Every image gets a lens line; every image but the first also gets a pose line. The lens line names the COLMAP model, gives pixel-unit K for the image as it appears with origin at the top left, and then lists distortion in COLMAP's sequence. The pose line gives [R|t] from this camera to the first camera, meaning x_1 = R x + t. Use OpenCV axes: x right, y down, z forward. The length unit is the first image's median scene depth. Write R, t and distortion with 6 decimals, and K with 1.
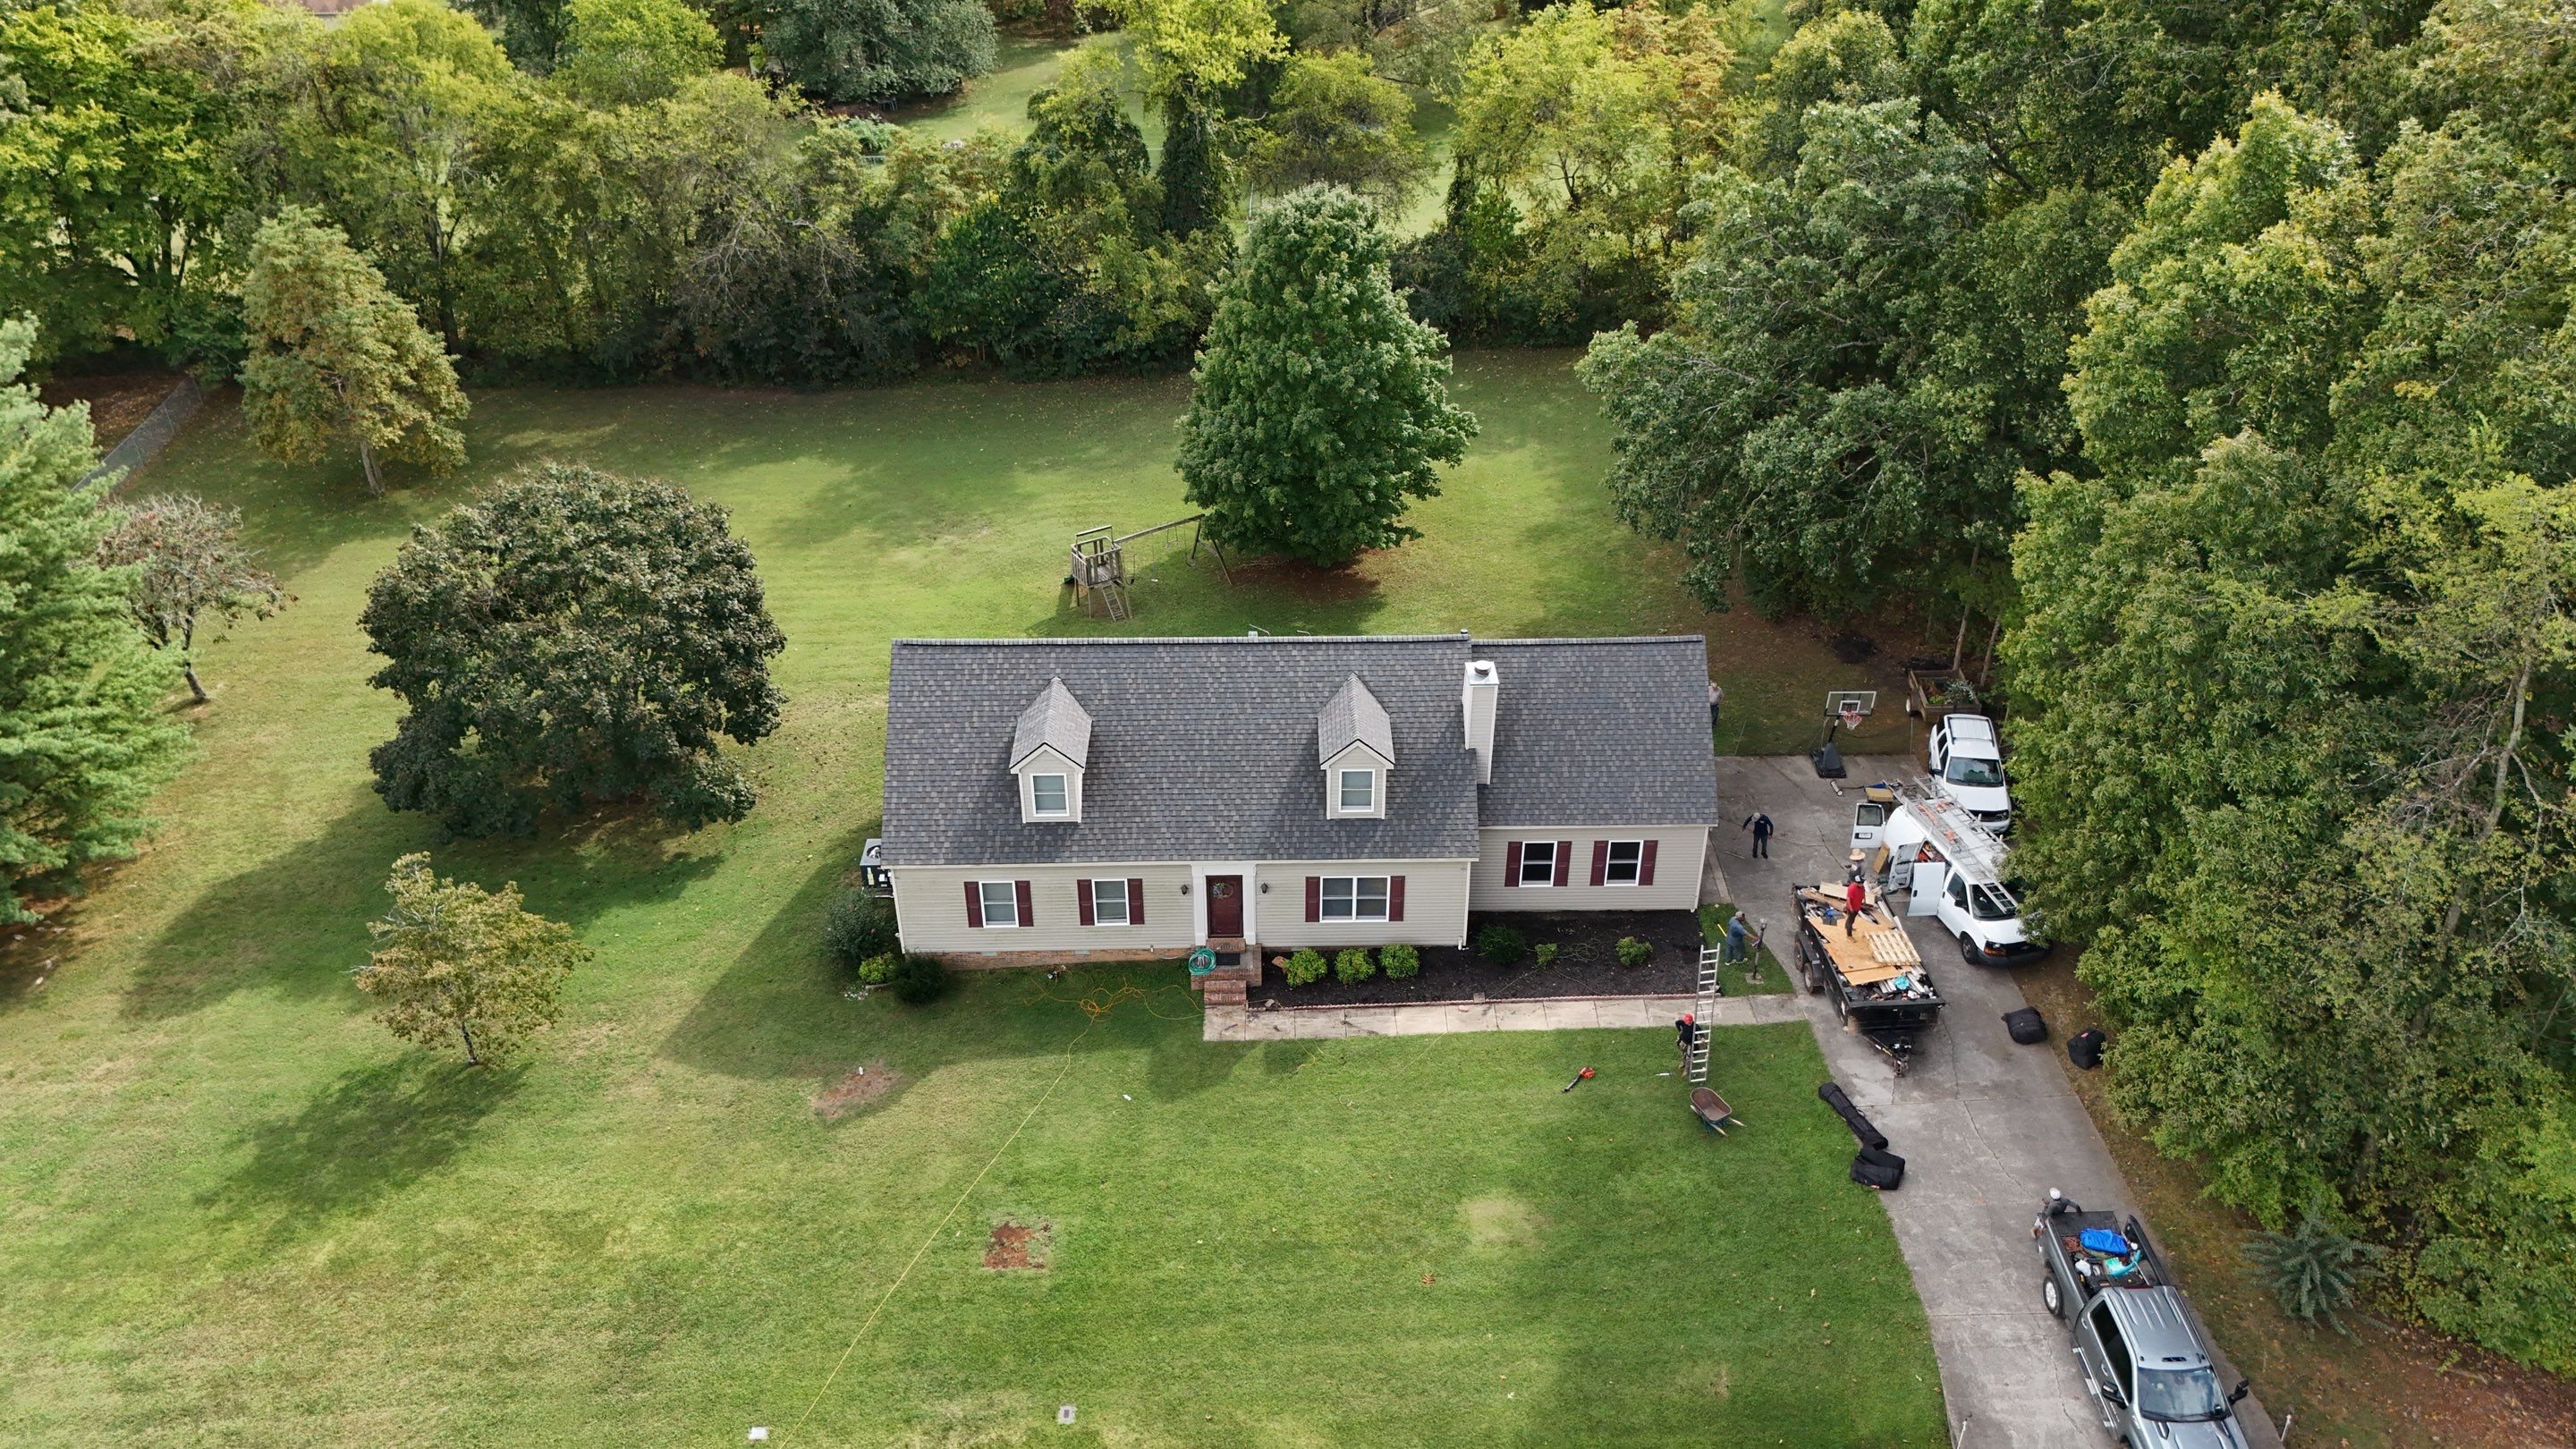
lens RADIAL K [[1876.6, 0, 1286.9], [0, 1876.6, 716.4], [0, 0, 1]] dist [0.116299, -0.142659]
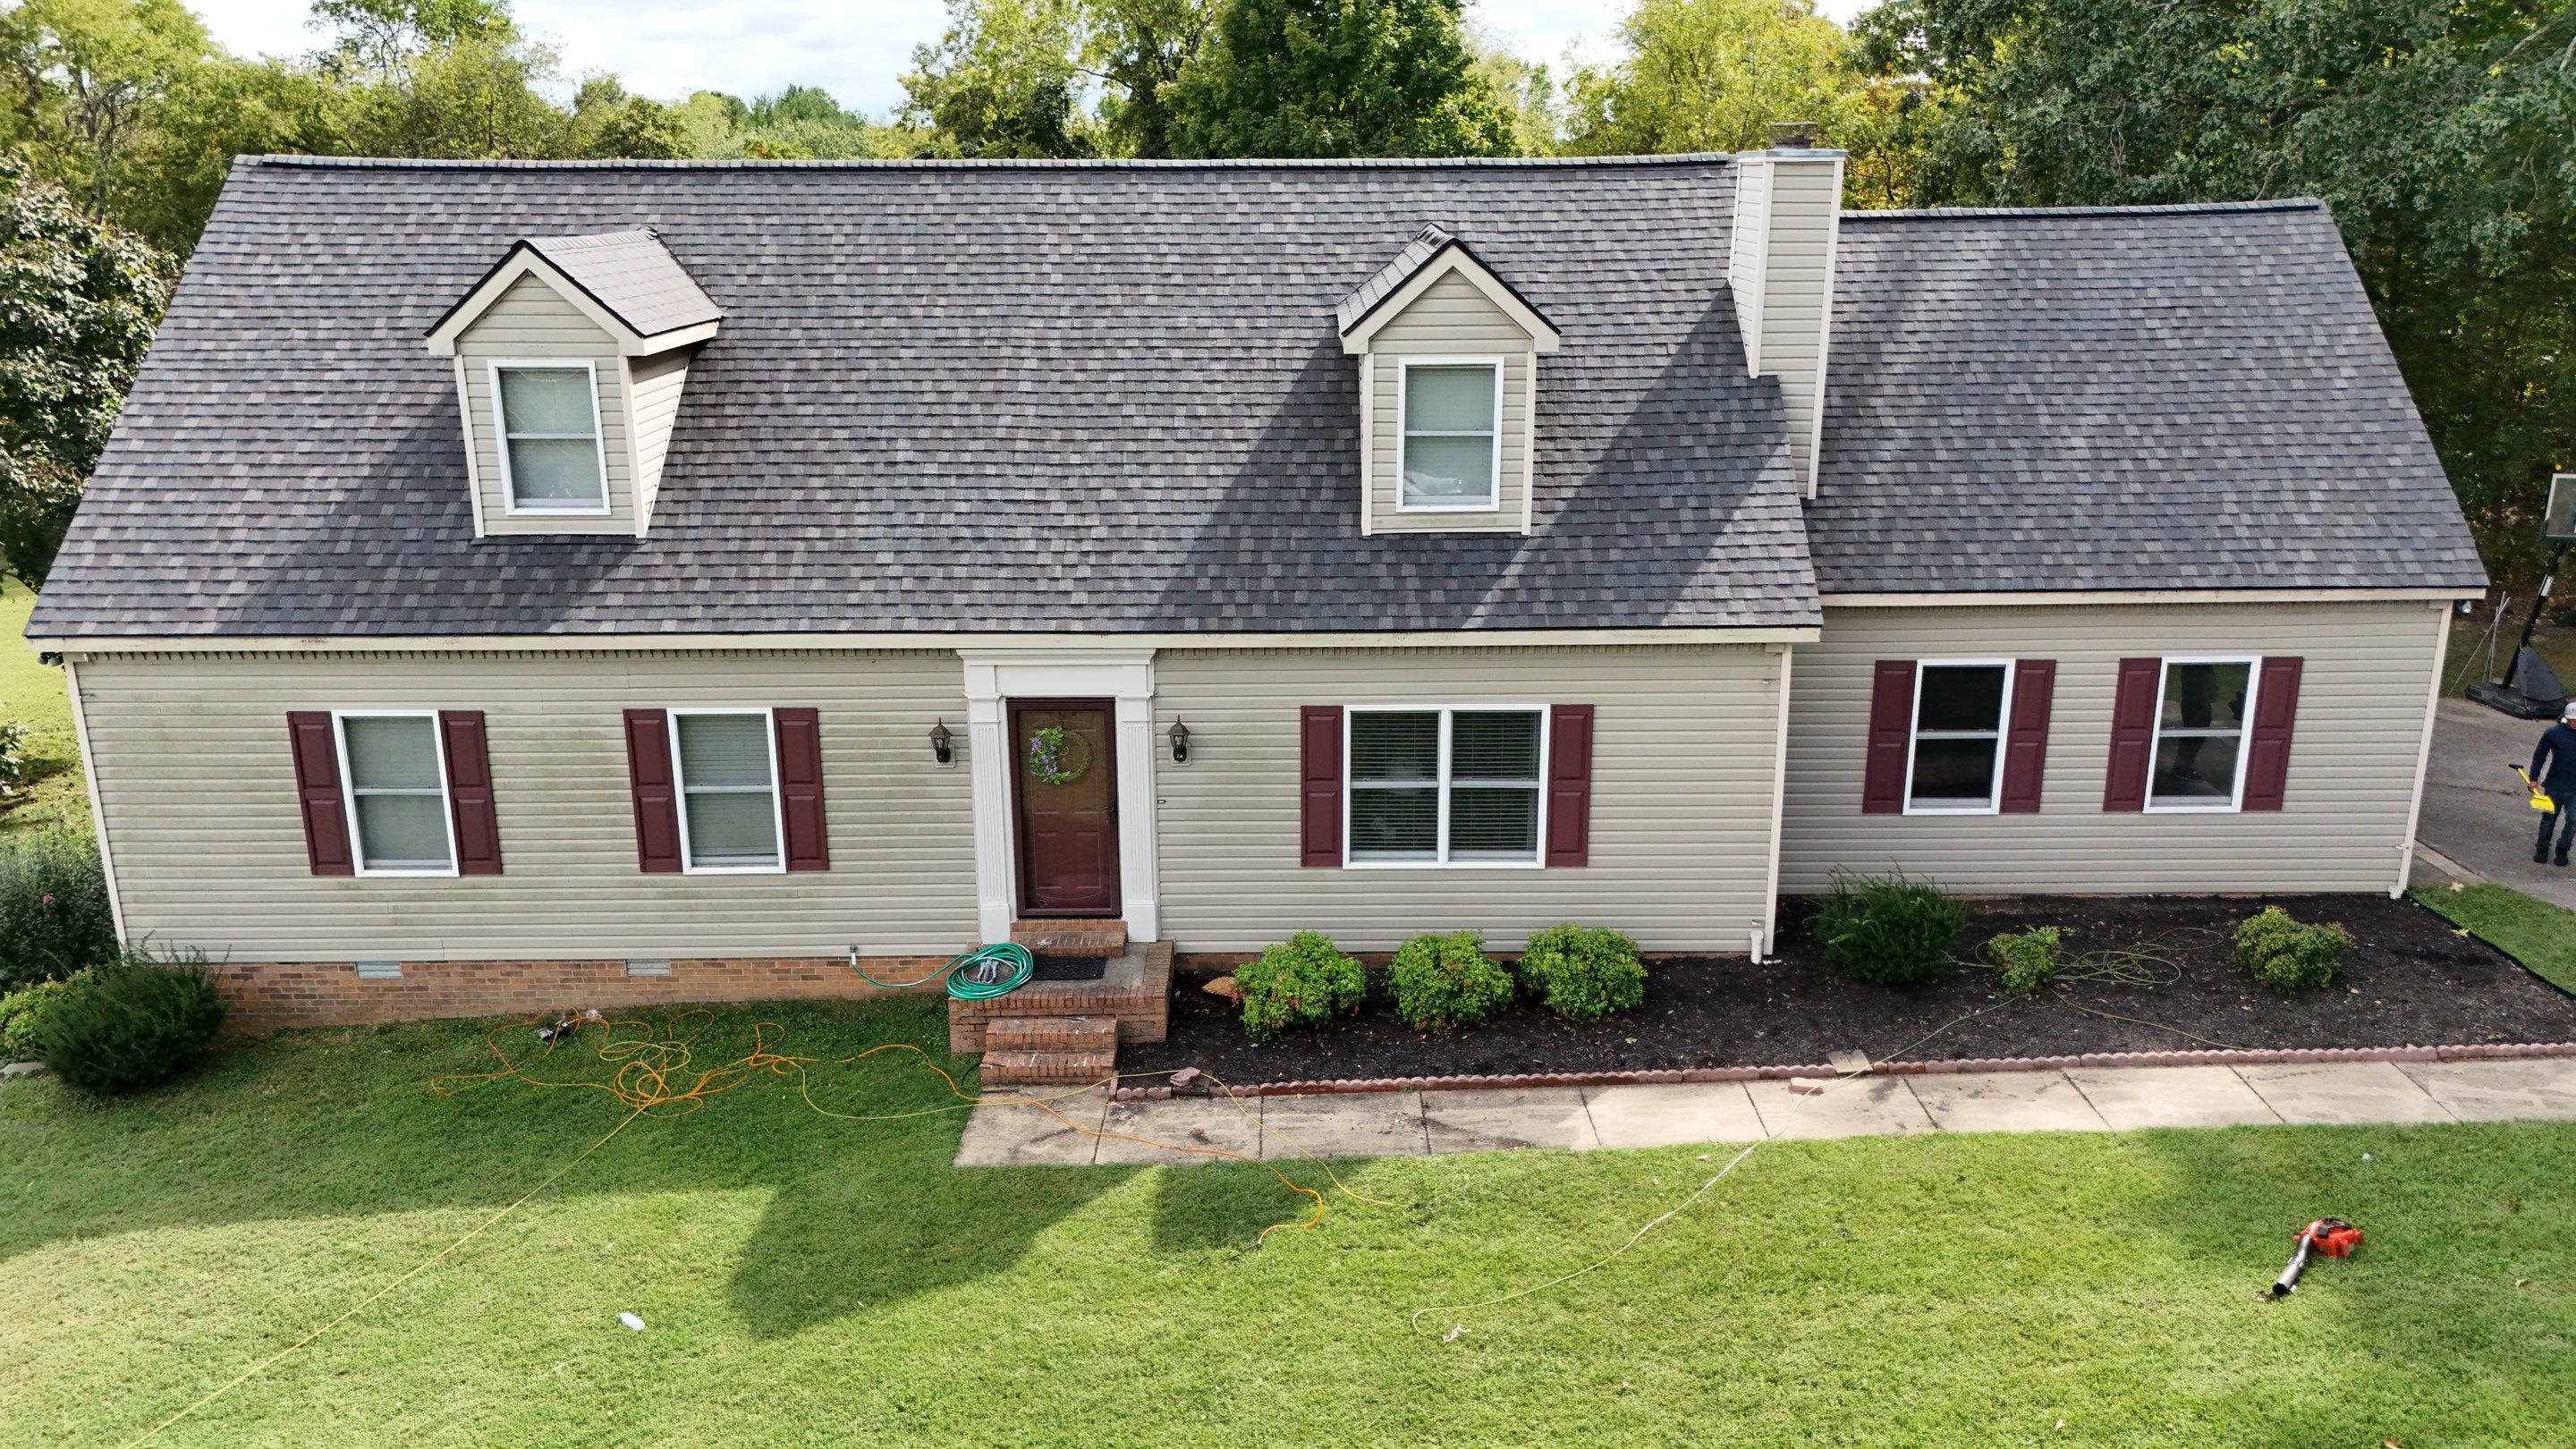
lens RADIAL K [[1896.0, 0, 1290.5], [0, 1896.0, 729.9], [0, 0, 1]] dist [0.078920, -0.074232]
pose [[0.999824, -0.000212, -0.018754, 0.014589], [-0.005272, 0.956441, -0.291877, 0.189154], [0.017999, 0.291925, 0.956272, 0.671665]]
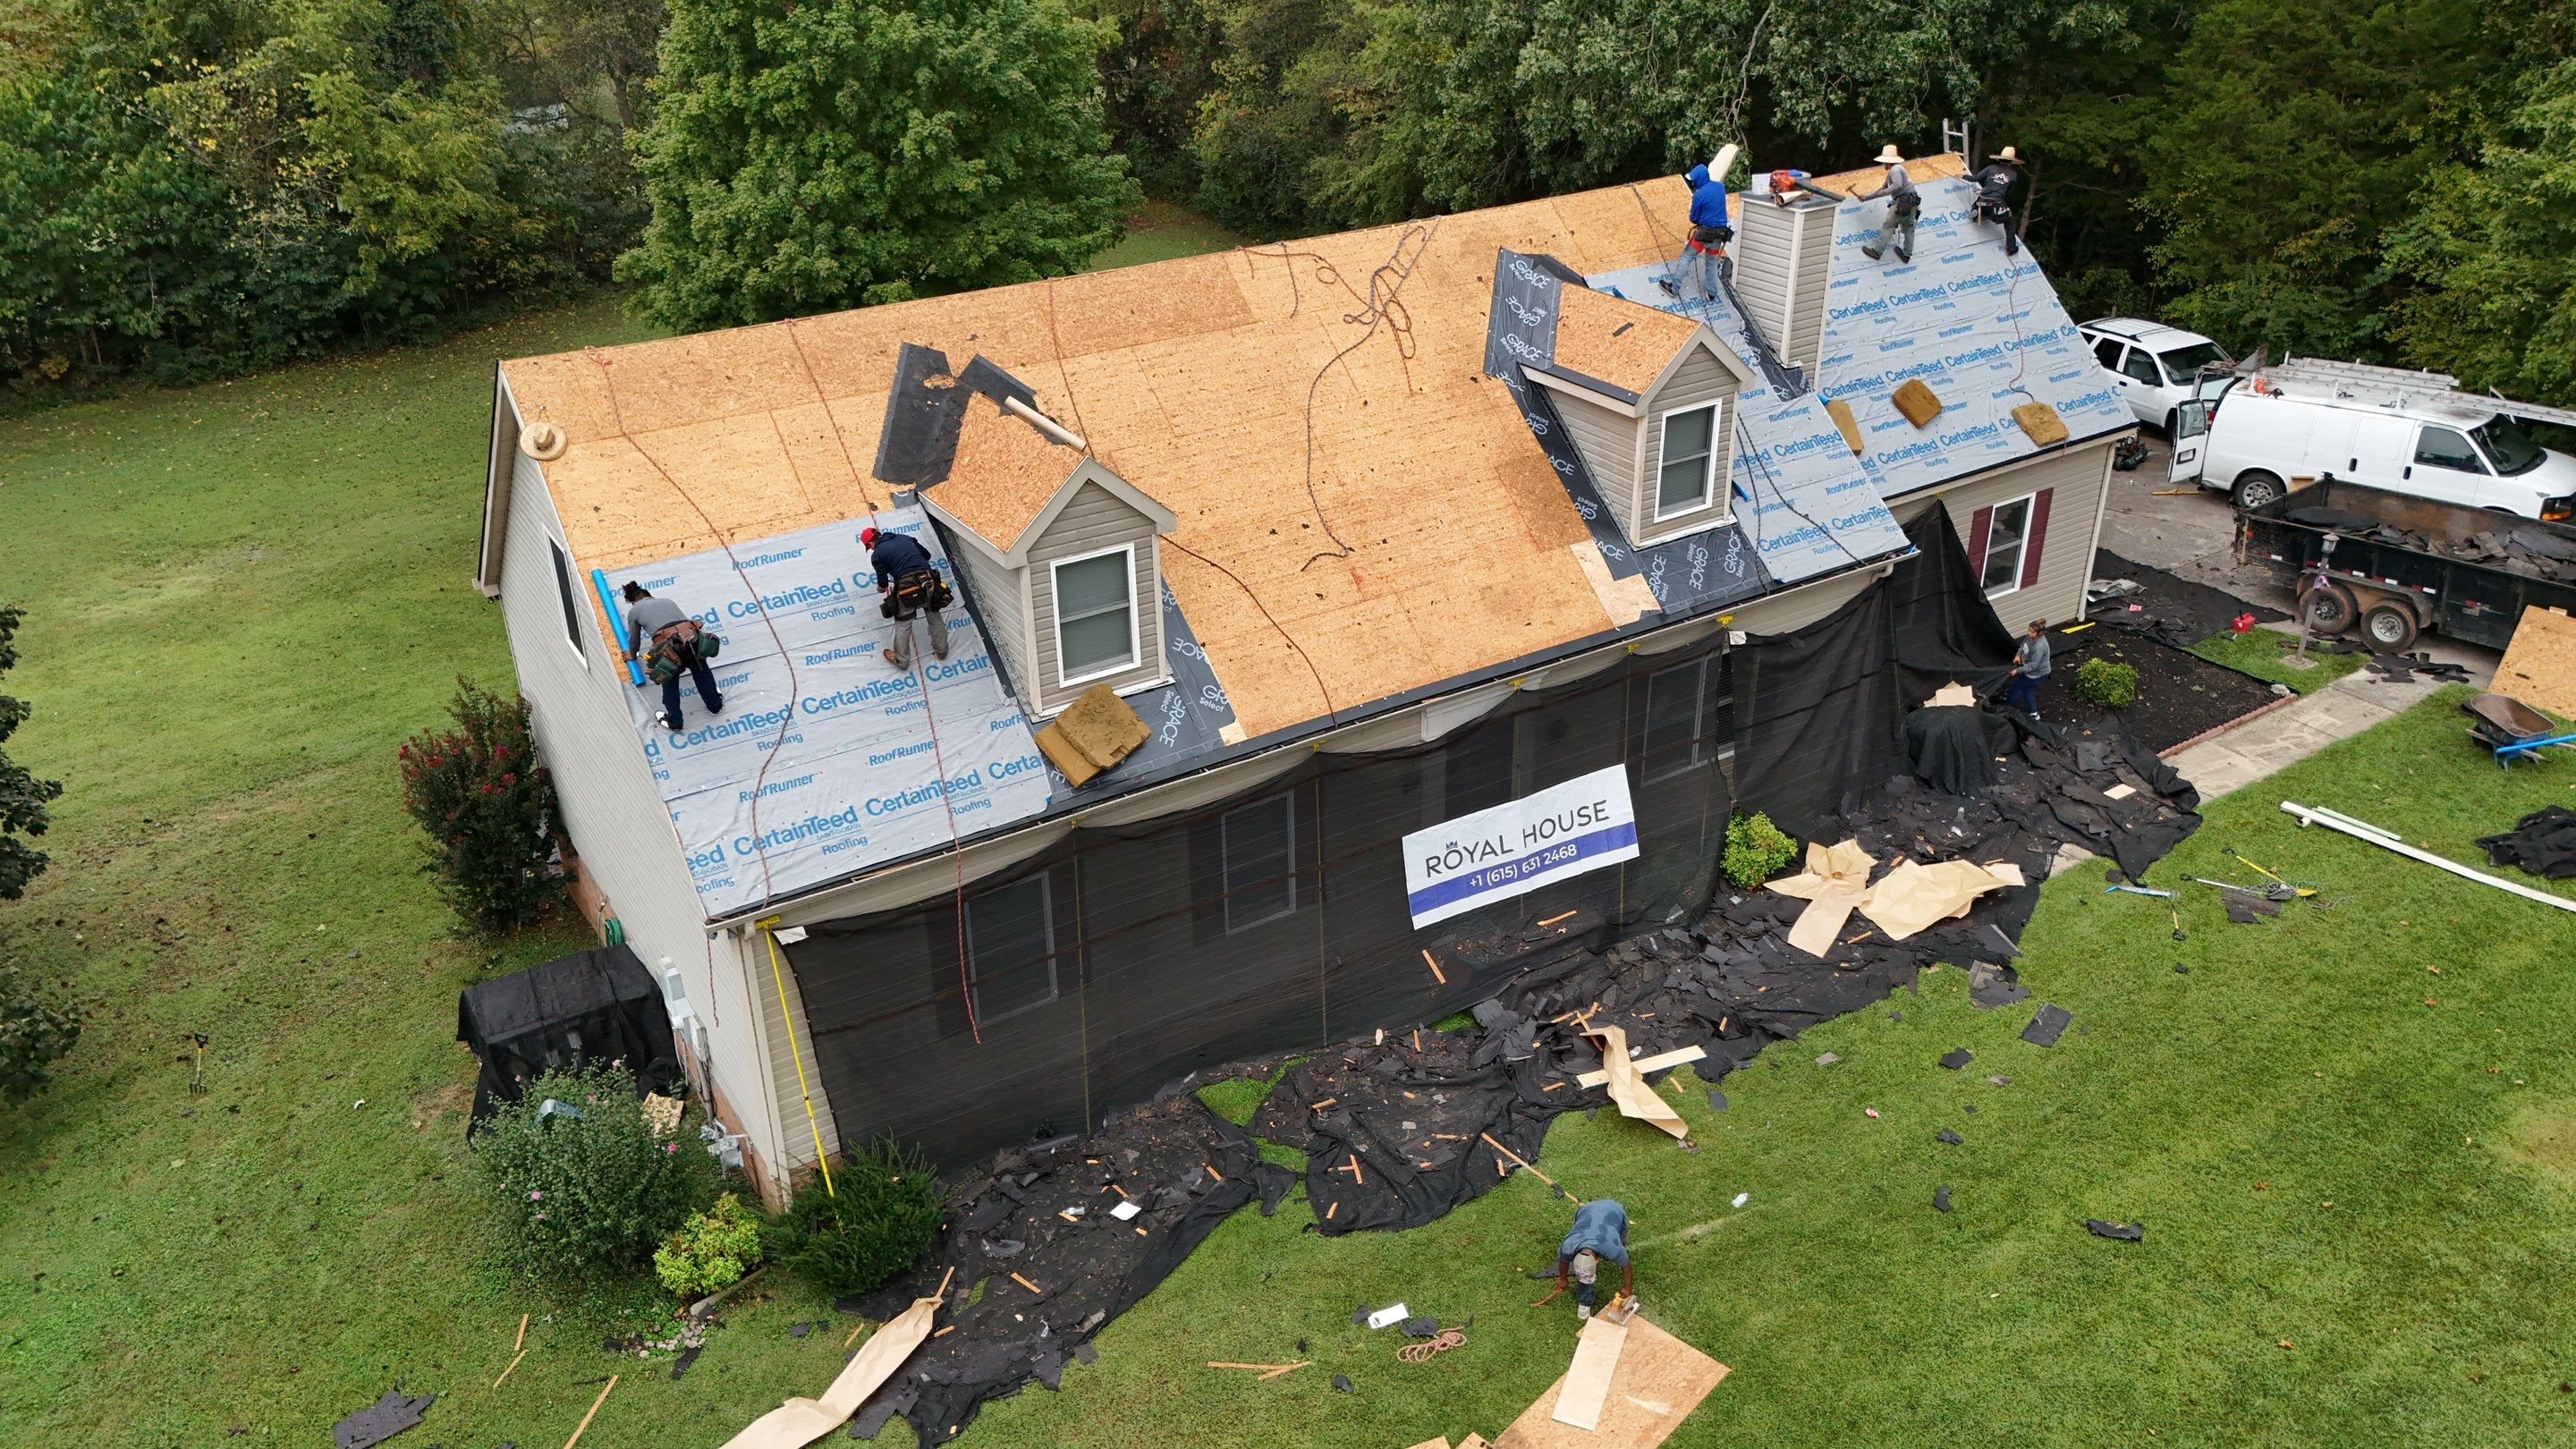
lens RADIAL K [[1896.0, 0, 1290.5], [0, 1896.0, 729.9], [0, 0, 1]] dist [0.078920, -0.074232]
pose [[0.849574, -0.252075, 0.463338, -0.273053], [0.303778, 0.951940, -0.039111, 0.089409], [-0.431211, 0.173979, 0.885318, 0.629444]]
